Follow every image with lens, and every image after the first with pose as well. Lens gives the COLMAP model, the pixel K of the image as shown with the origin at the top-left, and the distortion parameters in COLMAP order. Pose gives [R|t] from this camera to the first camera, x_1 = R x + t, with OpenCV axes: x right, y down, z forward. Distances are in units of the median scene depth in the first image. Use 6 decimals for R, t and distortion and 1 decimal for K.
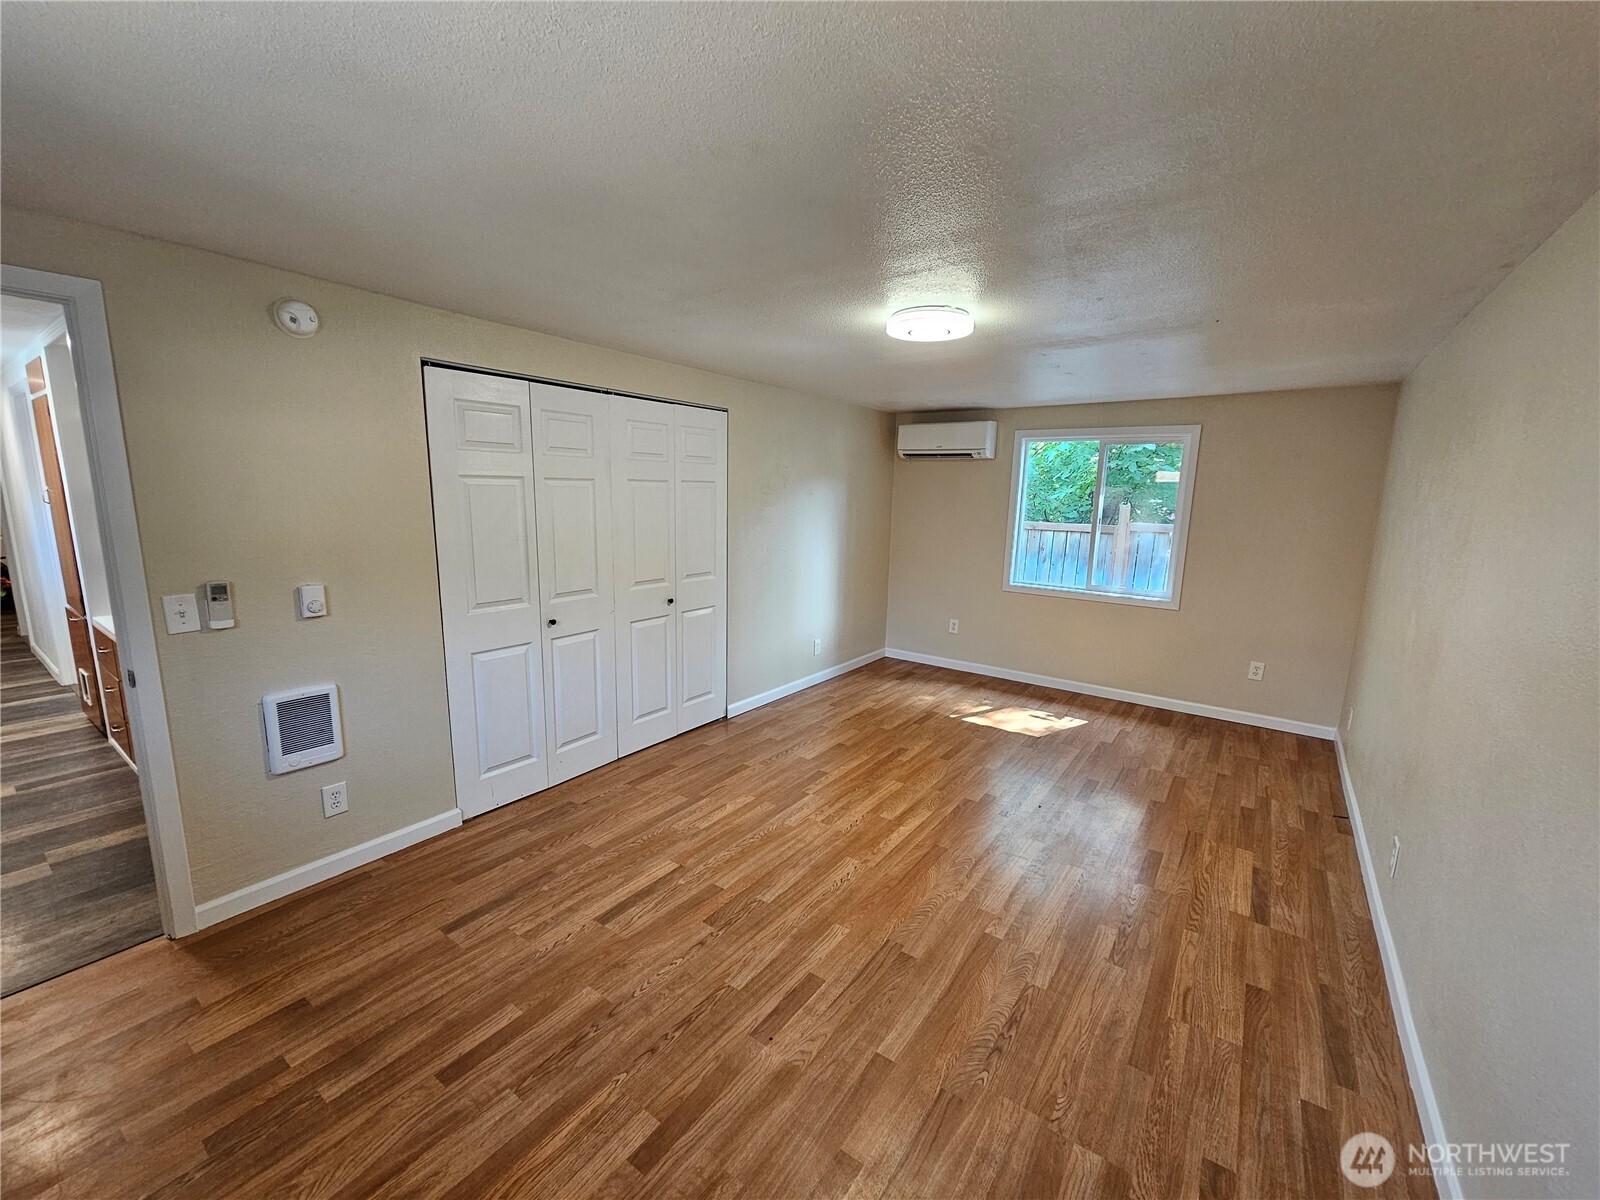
lens RADIAL K [[656.3, 0, 809.4], [0, 656.3, 605.3], [0, 0, 1]] dist [-0.001358, 0.002590]
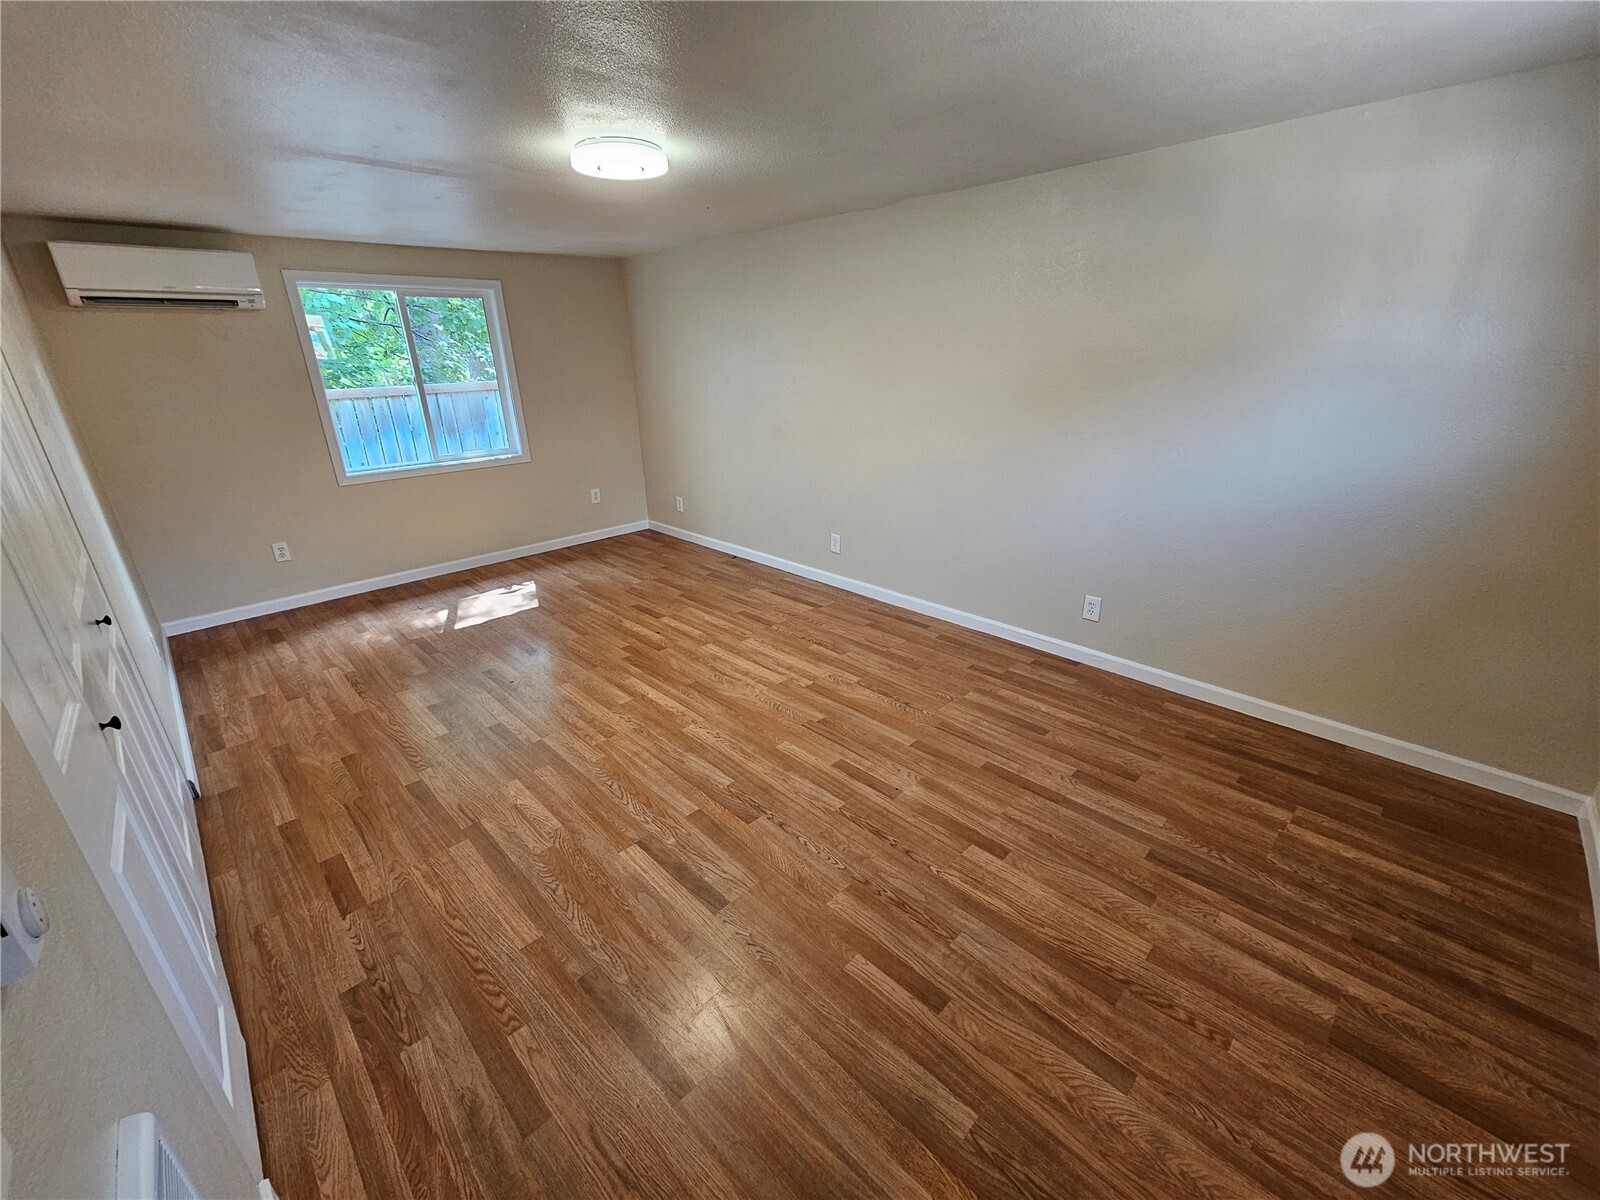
lens RADIAL K [[656.3, 0, 803.9], [0, 656.3, 603.6], [0, 0, 1]] dist [-0.001358, 0.002590]
pose [[0.174892, -0.384472, 0.906418, -0.698780], [0.198153, 0.915515, 0.350097, -0.107356], [-0.964442, 0.118380, 0.236300, 0.507701]]
